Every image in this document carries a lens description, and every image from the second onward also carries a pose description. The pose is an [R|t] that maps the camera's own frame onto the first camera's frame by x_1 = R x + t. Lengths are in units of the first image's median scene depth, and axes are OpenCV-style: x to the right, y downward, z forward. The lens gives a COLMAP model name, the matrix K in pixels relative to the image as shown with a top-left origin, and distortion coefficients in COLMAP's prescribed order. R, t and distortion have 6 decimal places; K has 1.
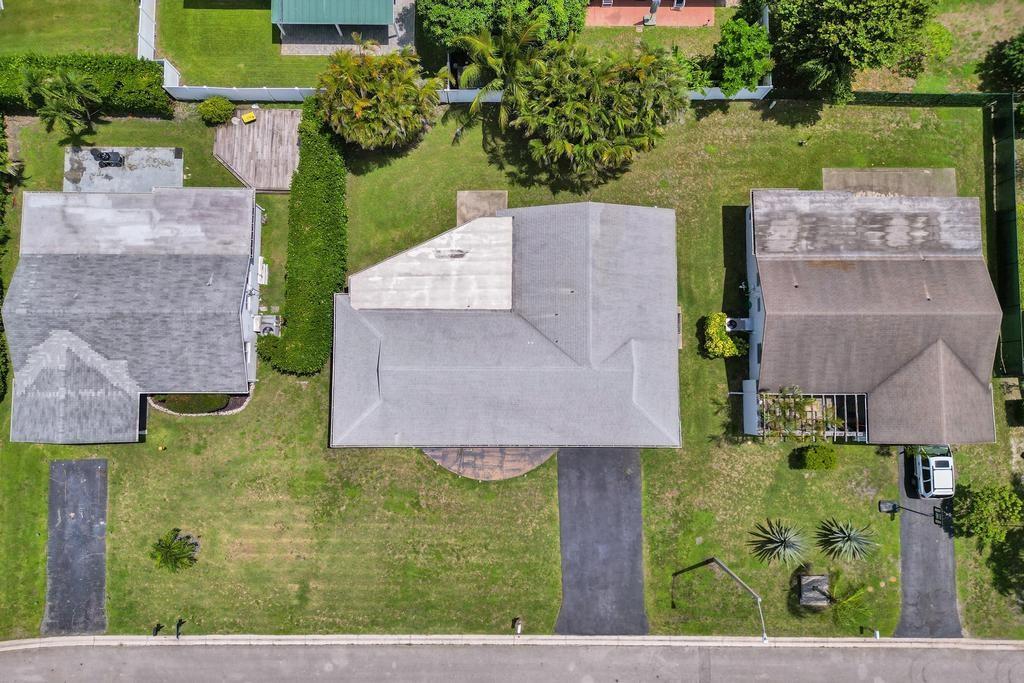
lens RADIAL K [[633.1, 0, 518.1], [0, 633.1, 335.5], [0, 0, 1]] dist [0.036425, -0.024707]
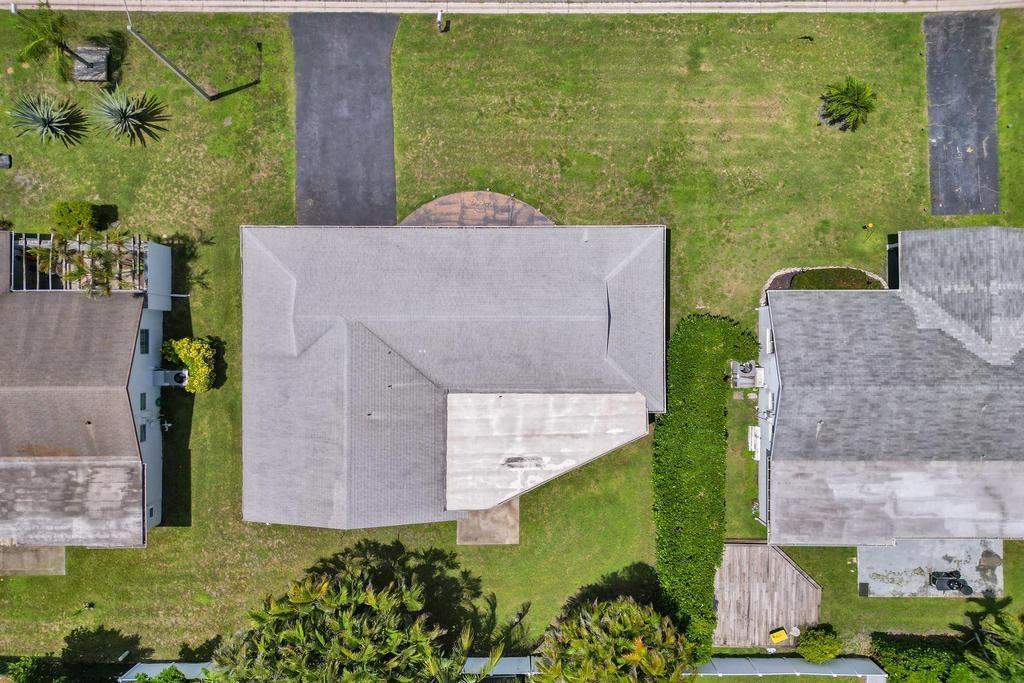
lens RADIAL K [[617.9, 0, 501.0], [0, 617.9, 362.0], [0, 0, 1]] dist [0.022474, -0.009317]
pose [[-0.999971, 0.001980, -0.007286, -0.071171], [-0.002532, -0.997065, 0.076516, -0.059745], [-0.007113, 0.076533, 0.997042, 0.204361]]
